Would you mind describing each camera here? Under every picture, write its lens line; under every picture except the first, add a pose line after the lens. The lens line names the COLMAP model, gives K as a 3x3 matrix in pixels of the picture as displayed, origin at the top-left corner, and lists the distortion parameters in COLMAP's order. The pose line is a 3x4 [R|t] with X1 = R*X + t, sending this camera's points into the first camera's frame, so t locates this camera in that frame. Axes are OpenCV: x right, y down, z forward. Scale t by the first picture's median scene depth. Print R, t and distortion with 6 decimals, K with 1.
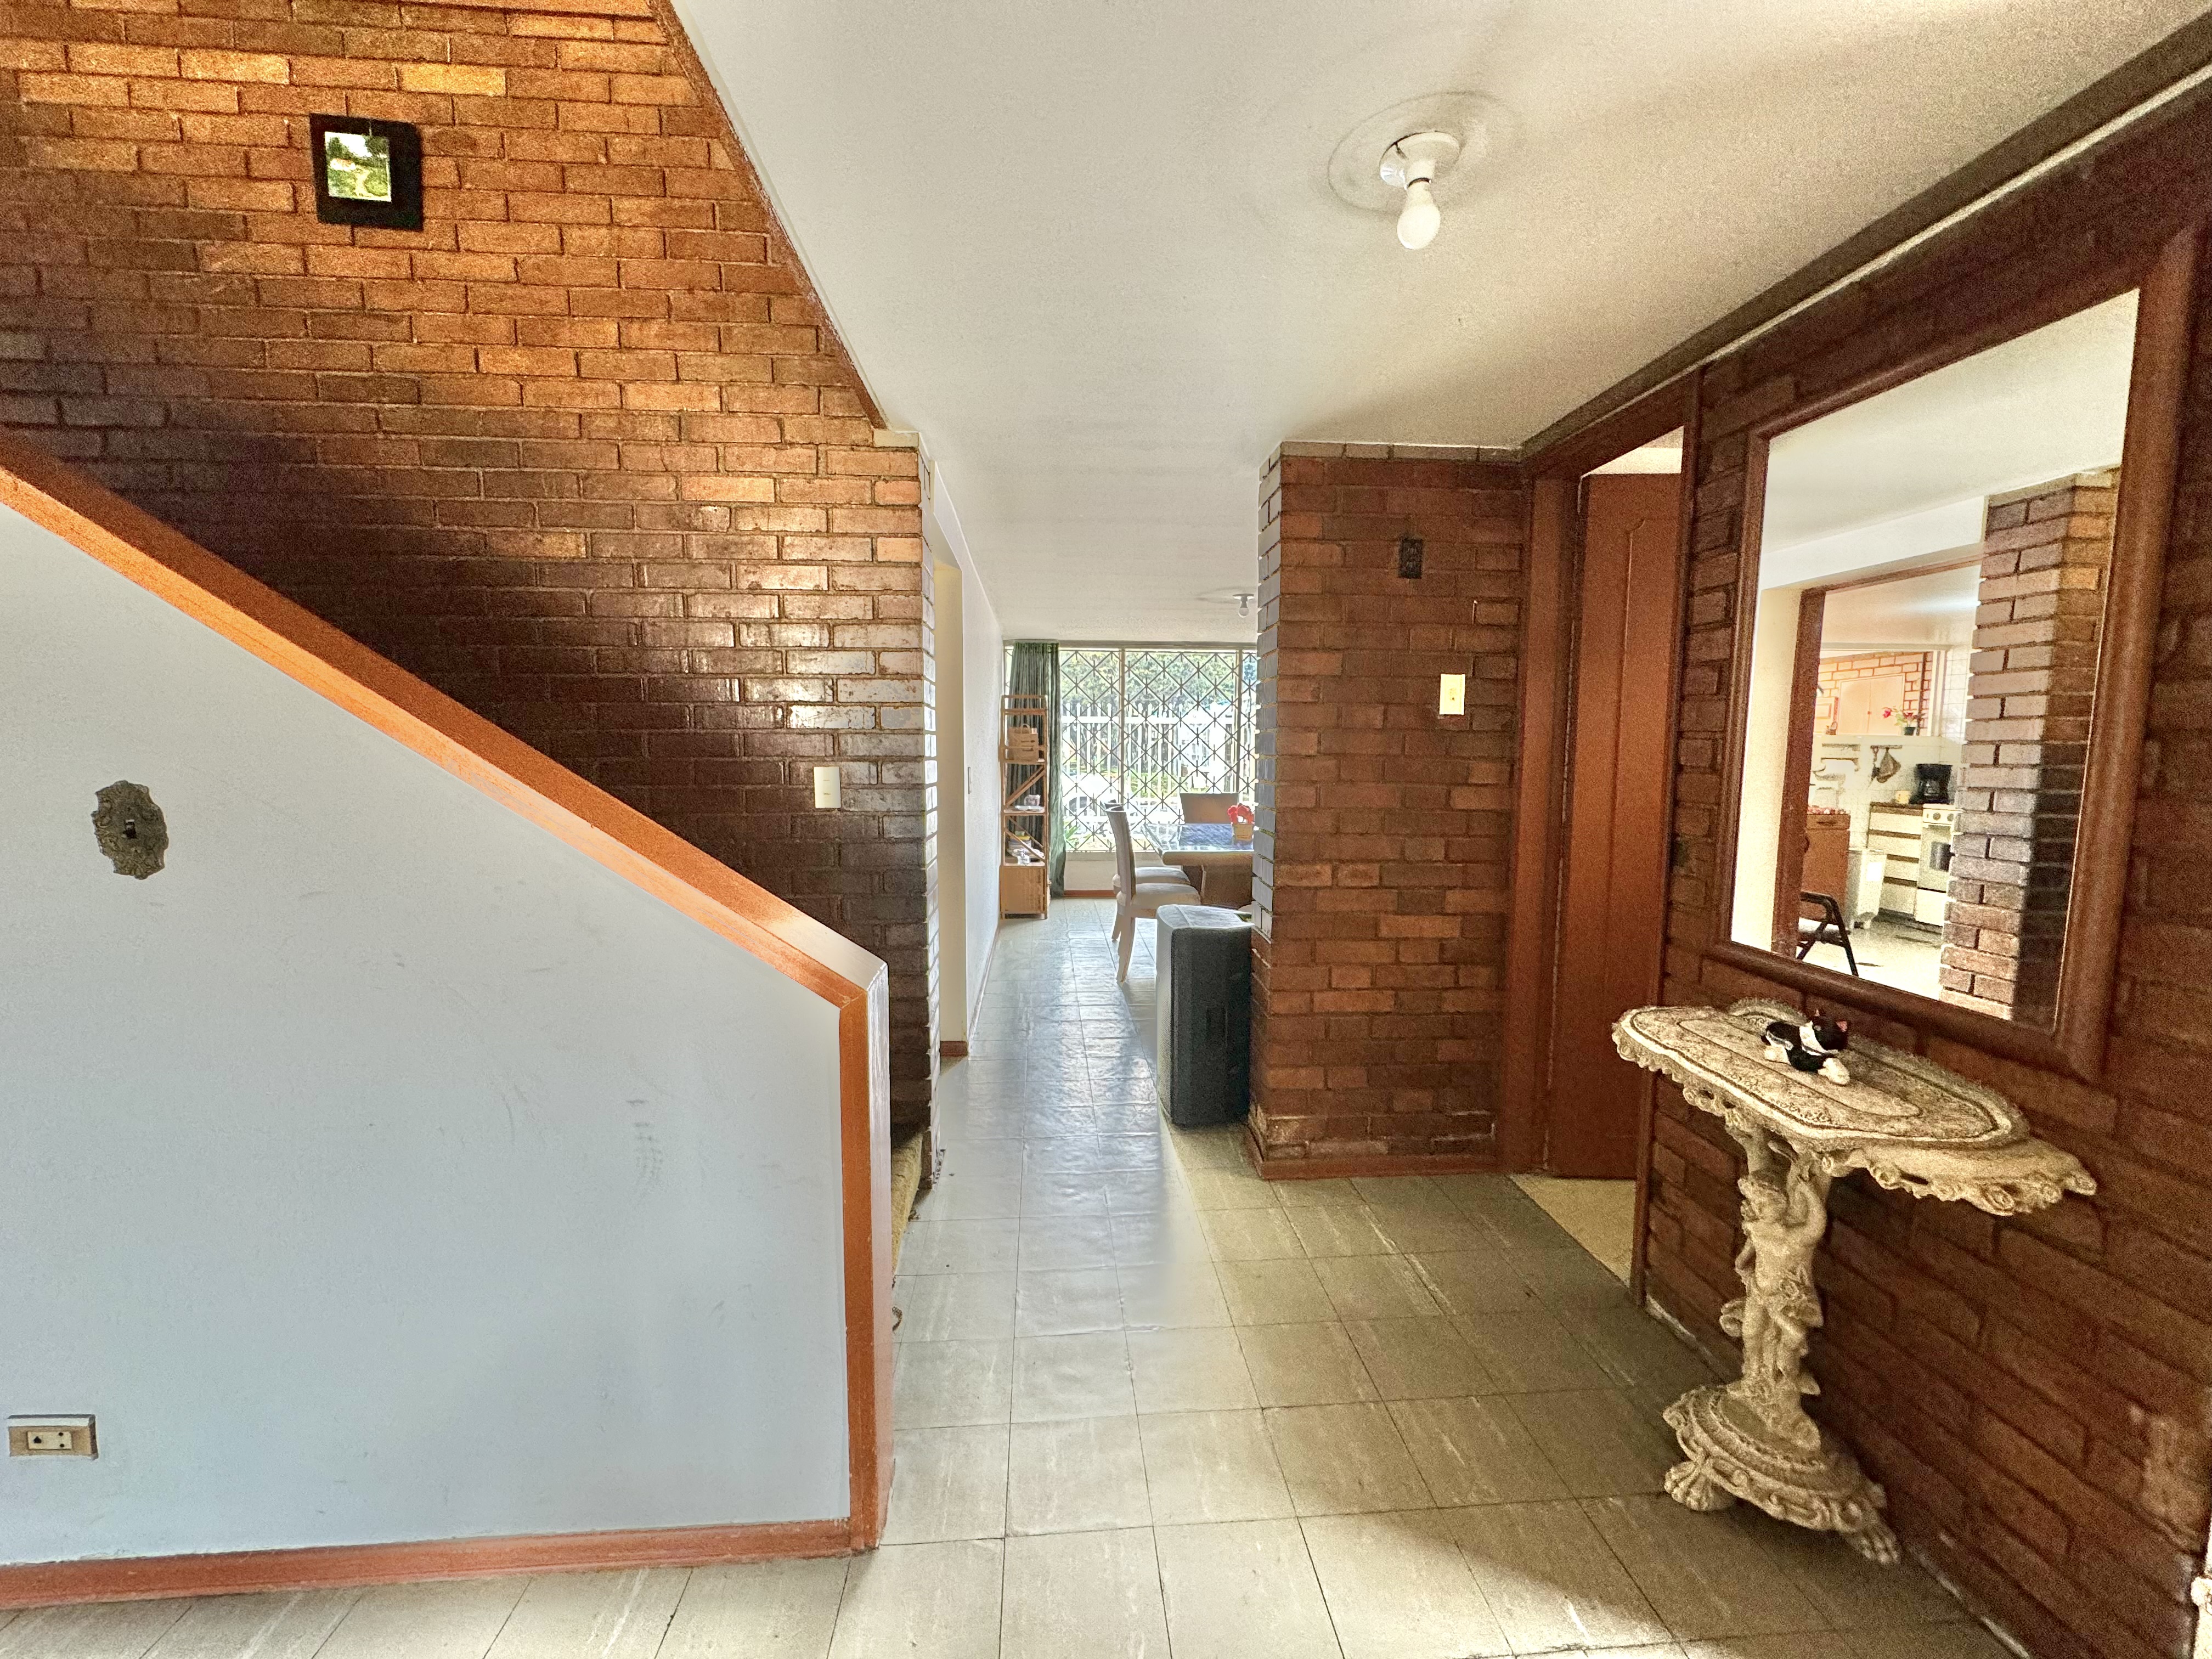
lens RADIAL K [[880.3, 0, 1107.4], [0, 880.3, 827.5], [0, 0, 1]] dist [-0.001006, 0.000112]
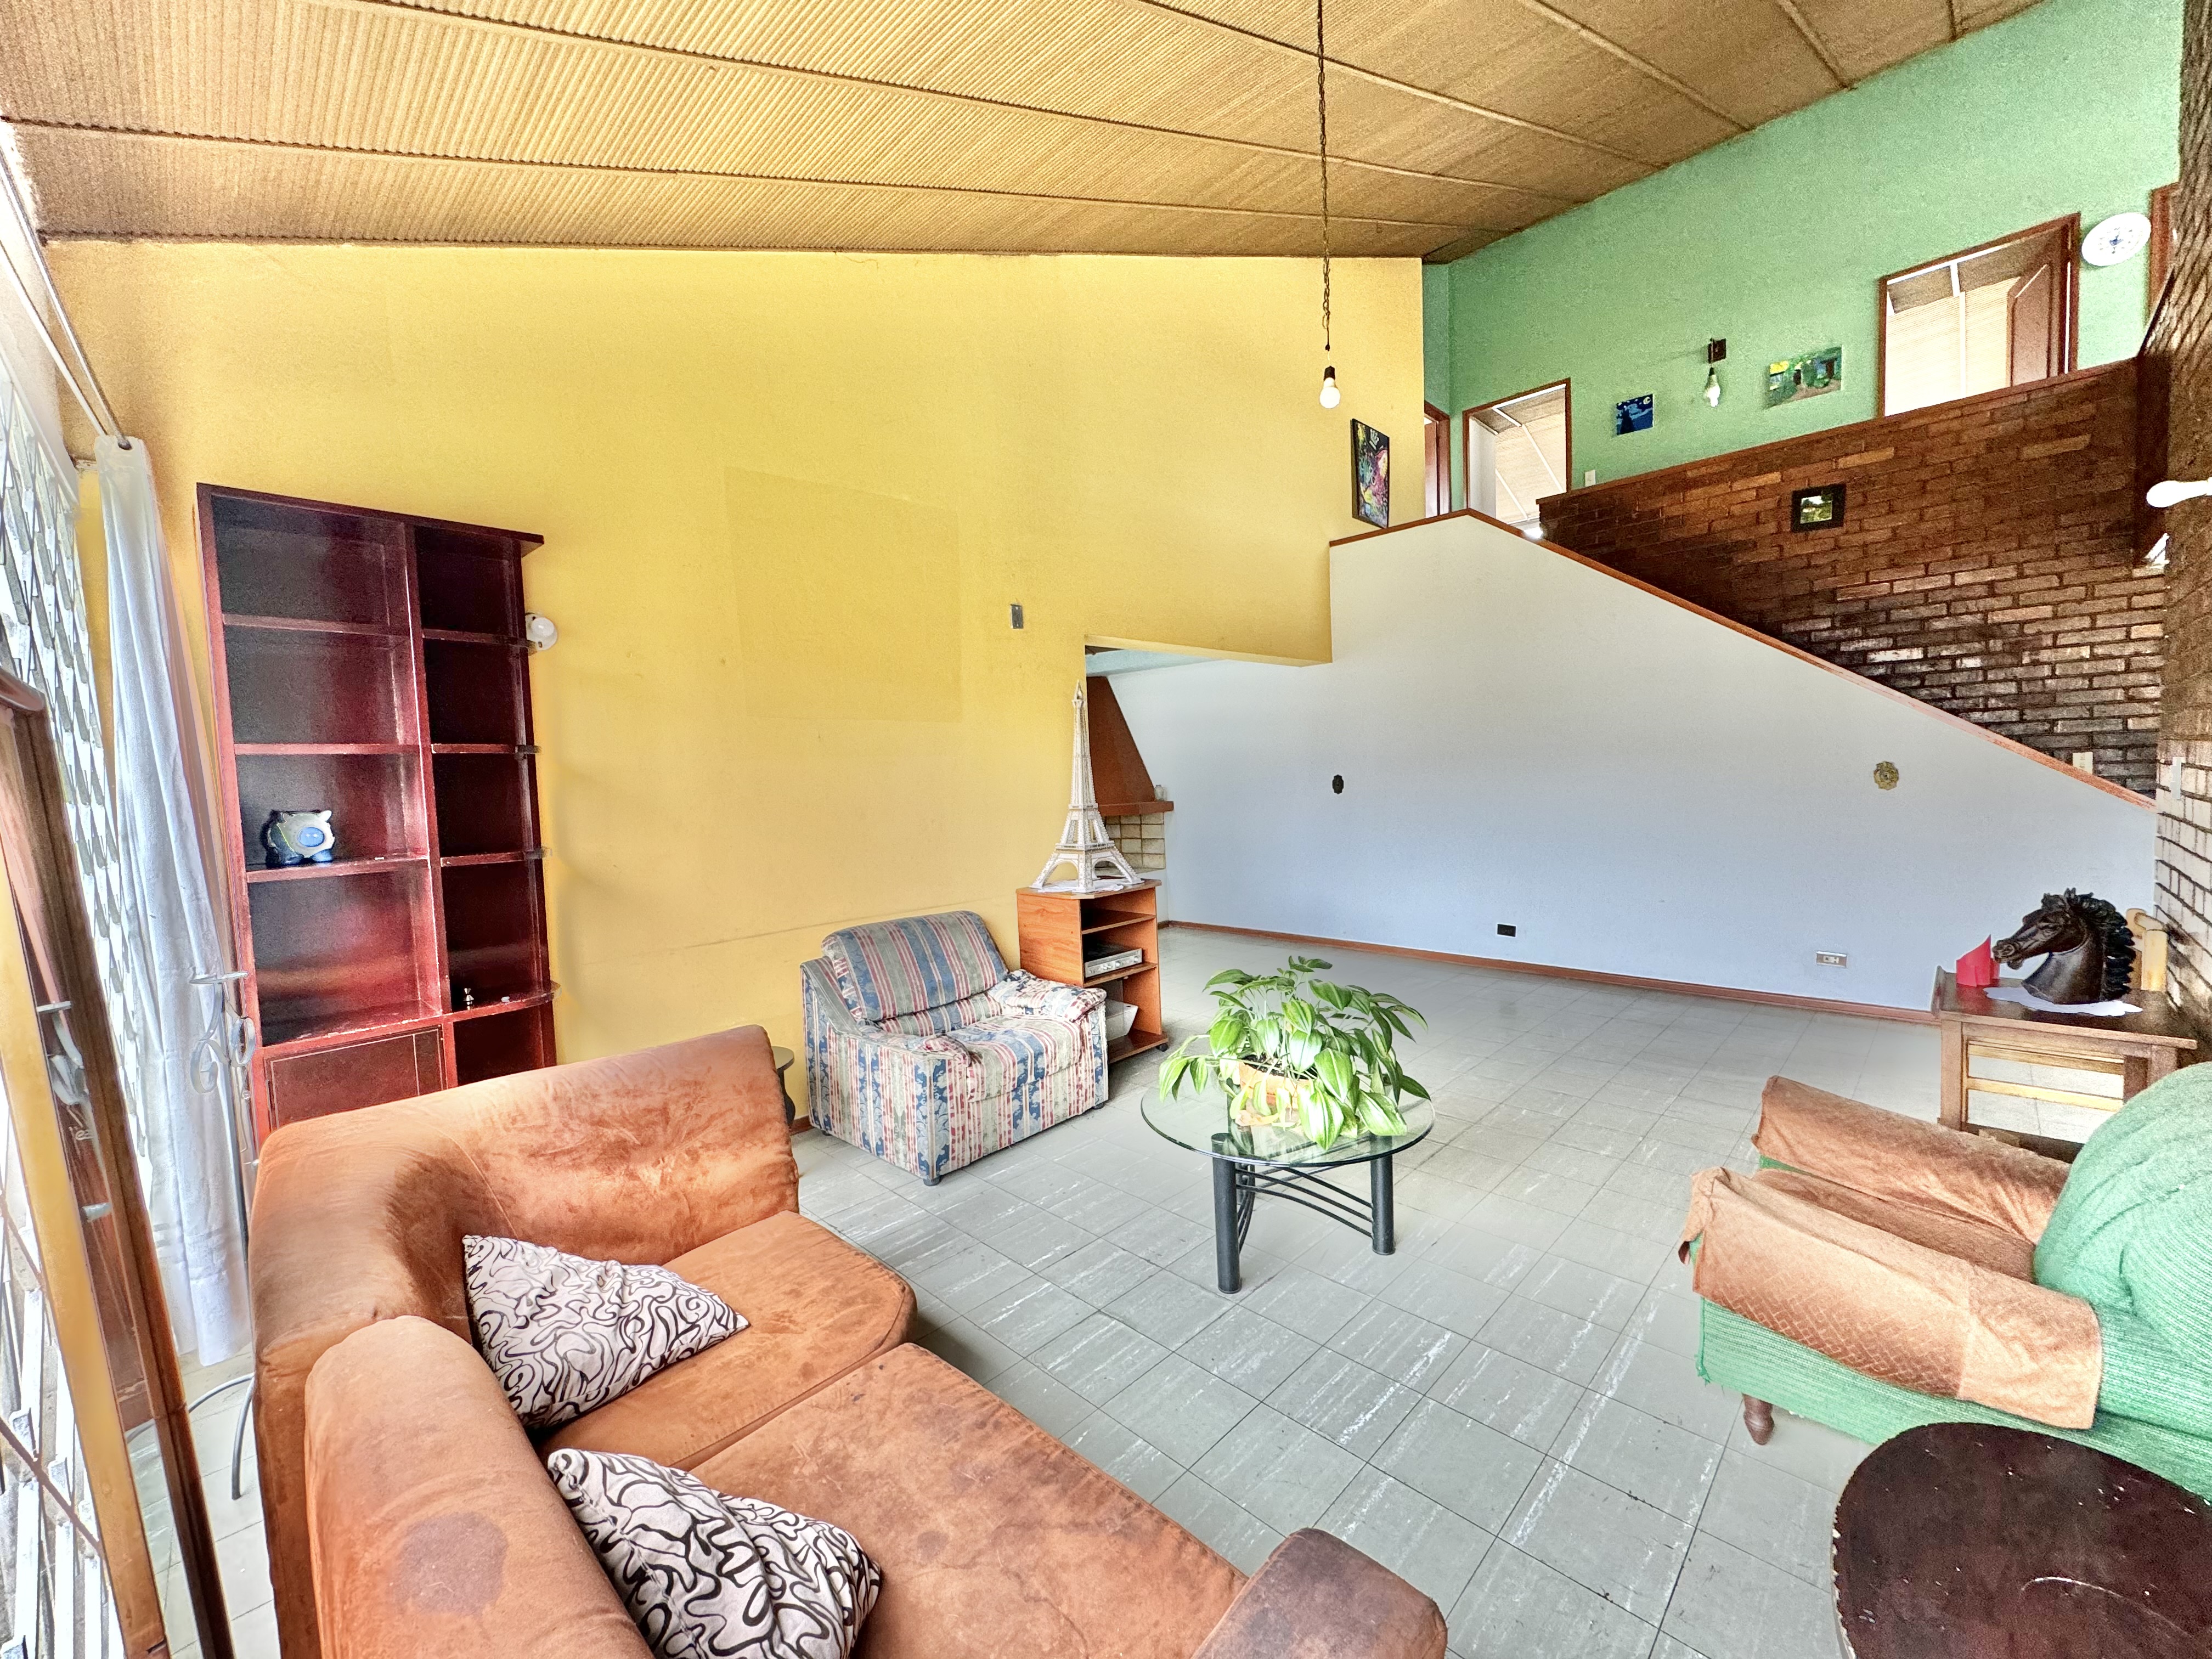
lens RADIAL K [[880.3, 0, 1107.4], [0, 880.3, 827.5], [0, 0, 1]] dist [-0.001006, 0.000112]
pose [[0.658292, 0.016670, -0.752578, -0.302168], [-0.026844, 0.999639, -0.001339, 0.162951], [0.752284, 0.021084, 0.658502, -1.955237]]
